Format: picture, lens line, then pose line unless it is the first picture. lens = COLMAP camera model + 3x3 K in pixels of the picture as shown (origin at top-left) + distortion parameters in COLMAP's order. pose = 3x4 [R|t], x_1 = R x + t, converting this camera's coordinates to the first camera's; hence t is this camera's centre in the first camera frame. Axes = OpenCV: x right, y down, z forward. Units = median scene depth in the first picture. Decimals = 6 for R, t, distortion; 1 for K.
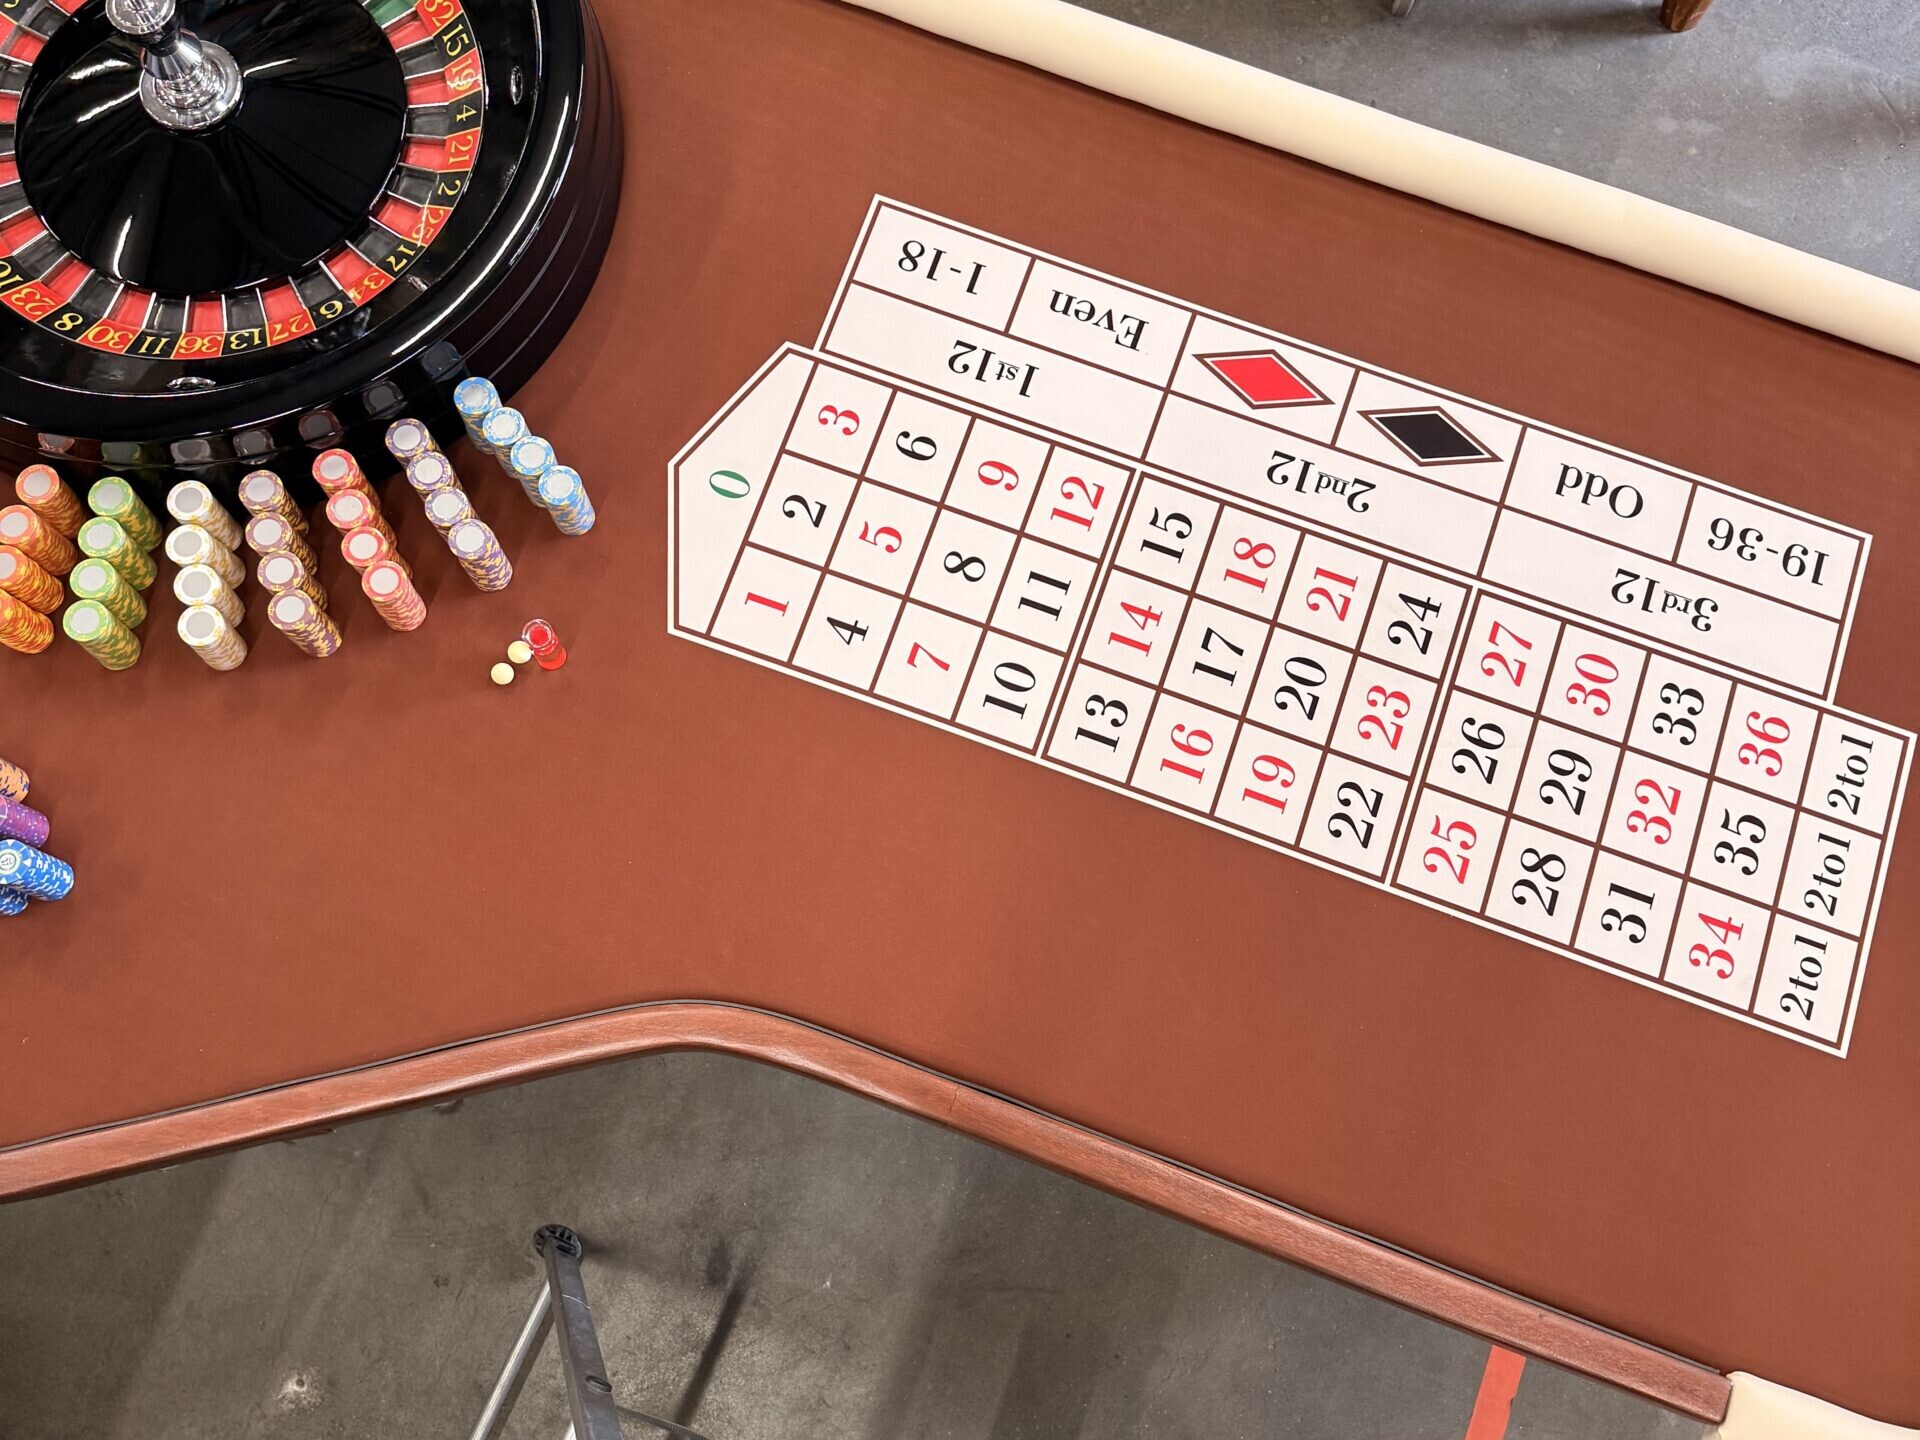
lens RADIAL K [[1804.3, 0, 960.0], [0, 1804.3, 720.0], [0, 0, 1]] dist [0.165477, -0.317154]
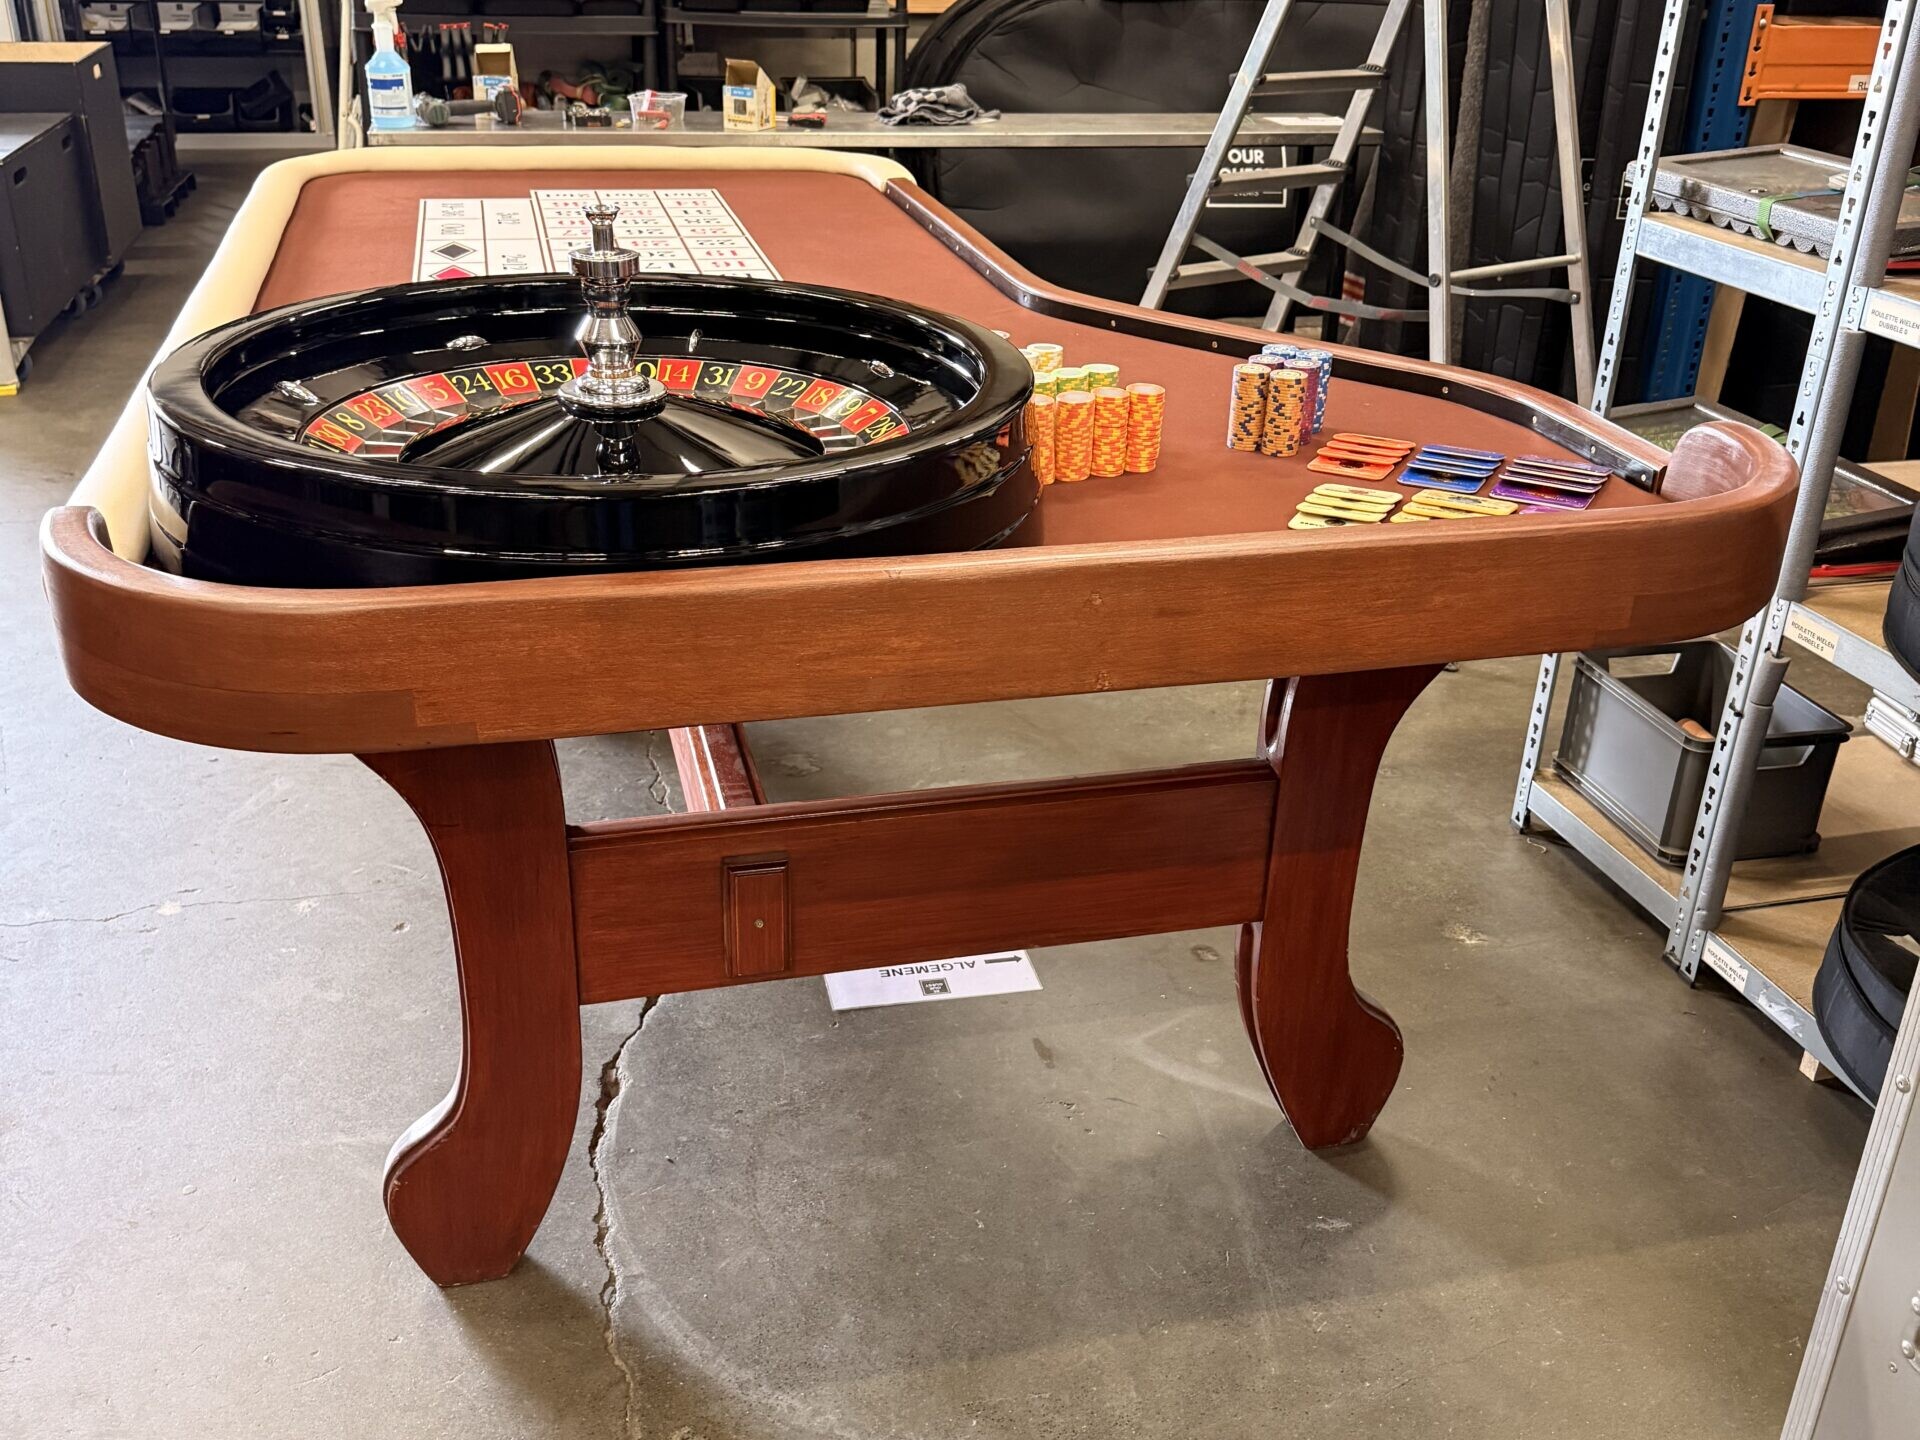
lens RADIAL K [[1804.3, 0, 960.0], [0, 1804.3, 720.0], [0, 0, 1]] dist [0.165477, -0.317154]
pose [[-0.563609, -0.393463, 0.726314, -1.265860], [0.782096, 0.028793, 0.622493, -0.784182], [-0.265840, 0.918890, 0.291498, 0.832825]]
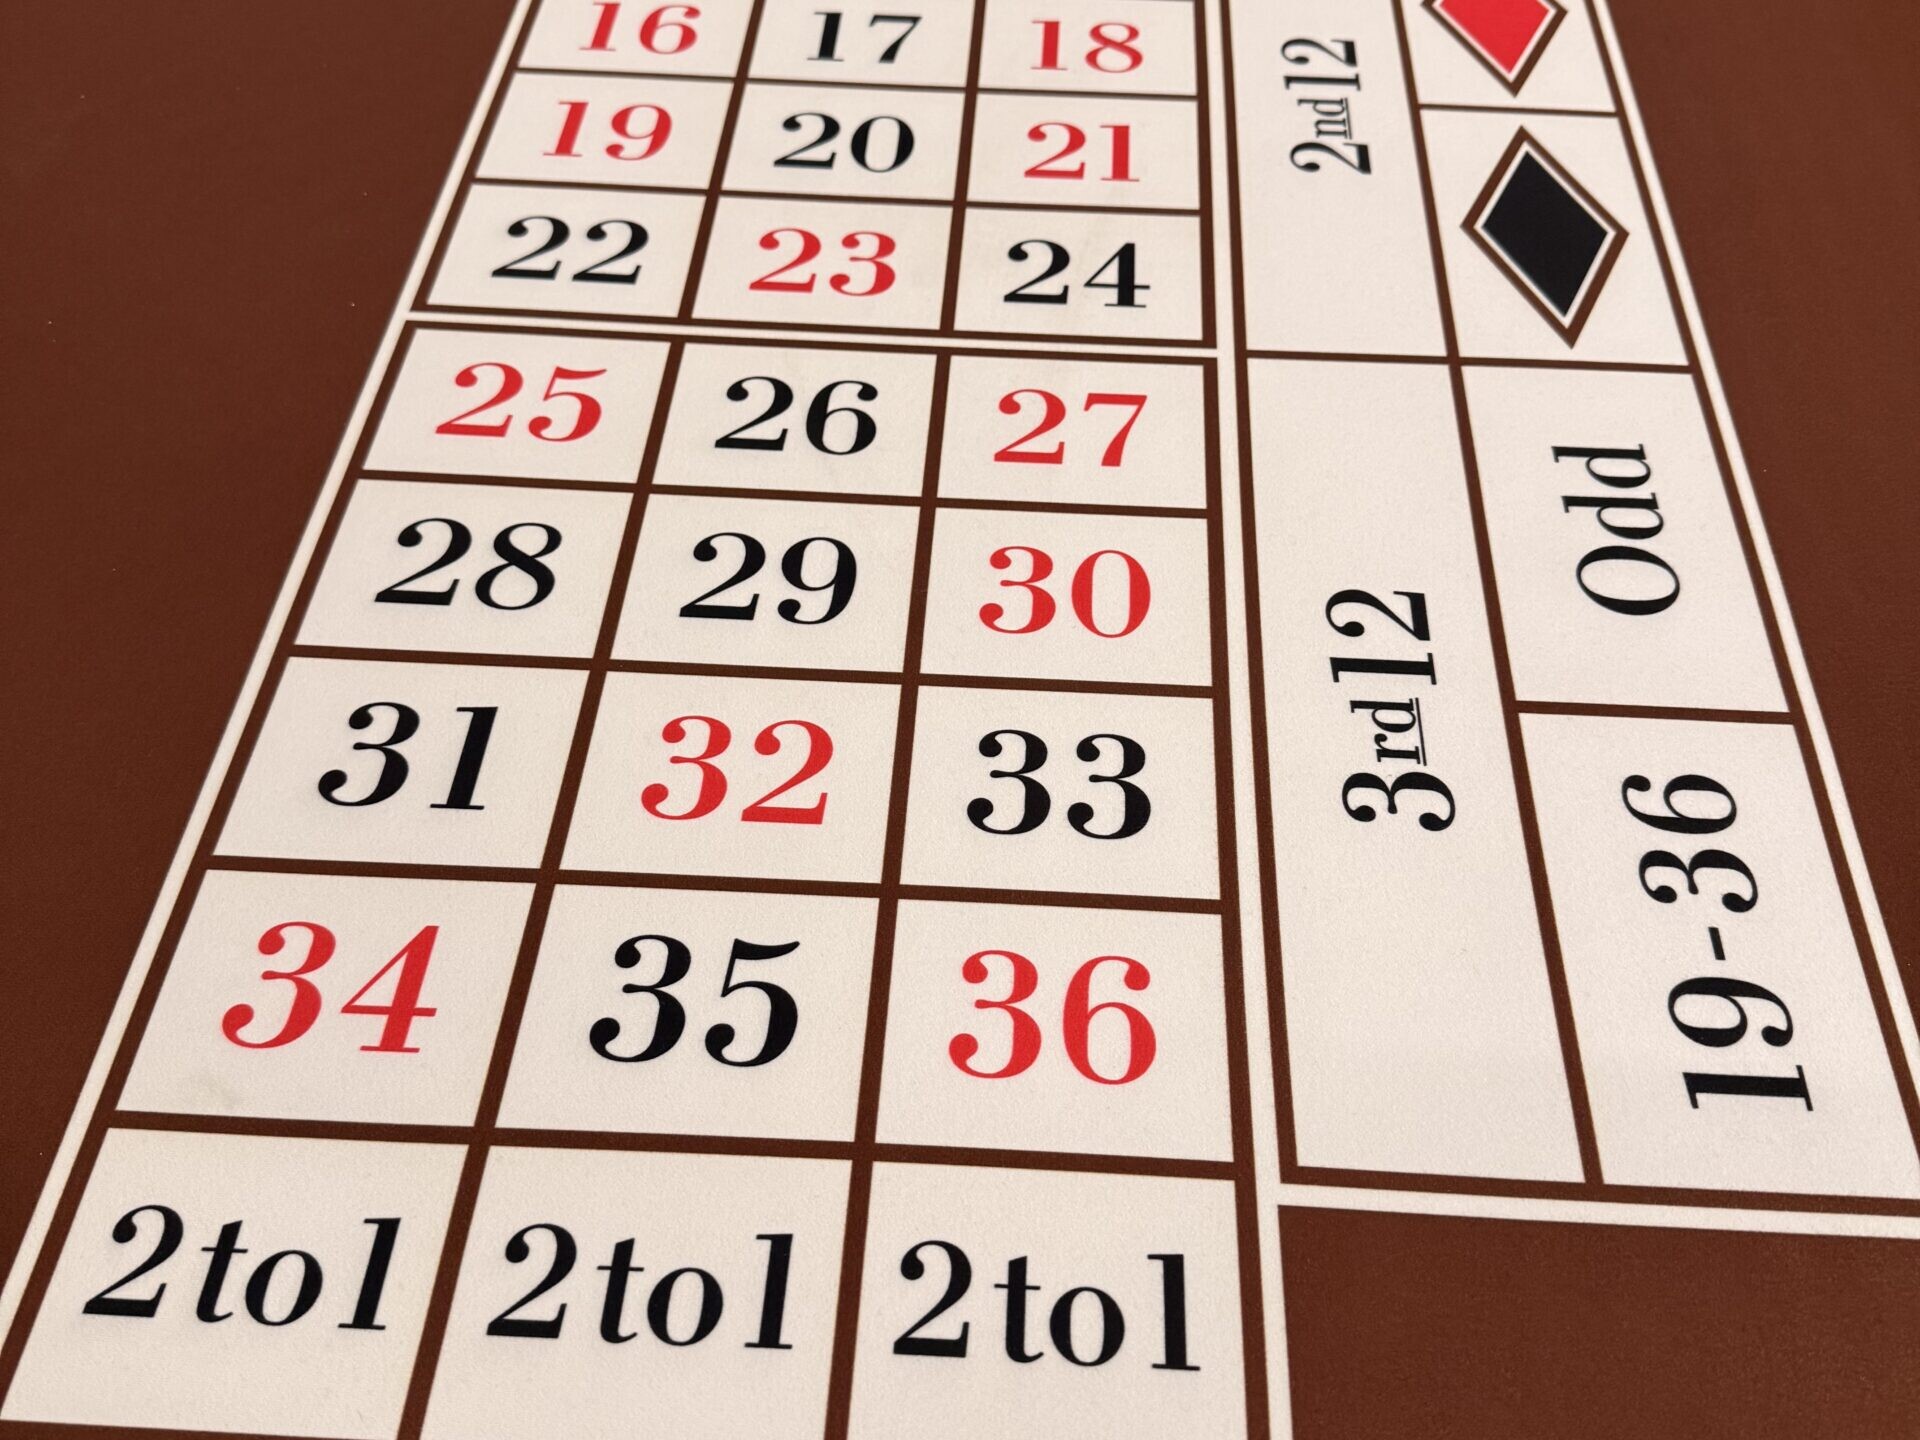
lens RADIAL K [[1804.3, 0, 960.0], [0, 1804.3, 720.0], [0, 0, 1]] dist [0.165477, -0.317154]
pose [[0.293146, 0.726976, -0.620943, 0.576471], [-0.924318, 0.381485, 0.010259, 0.005190], [0.244339, 0.570942, 0.783788, 0.729709]]
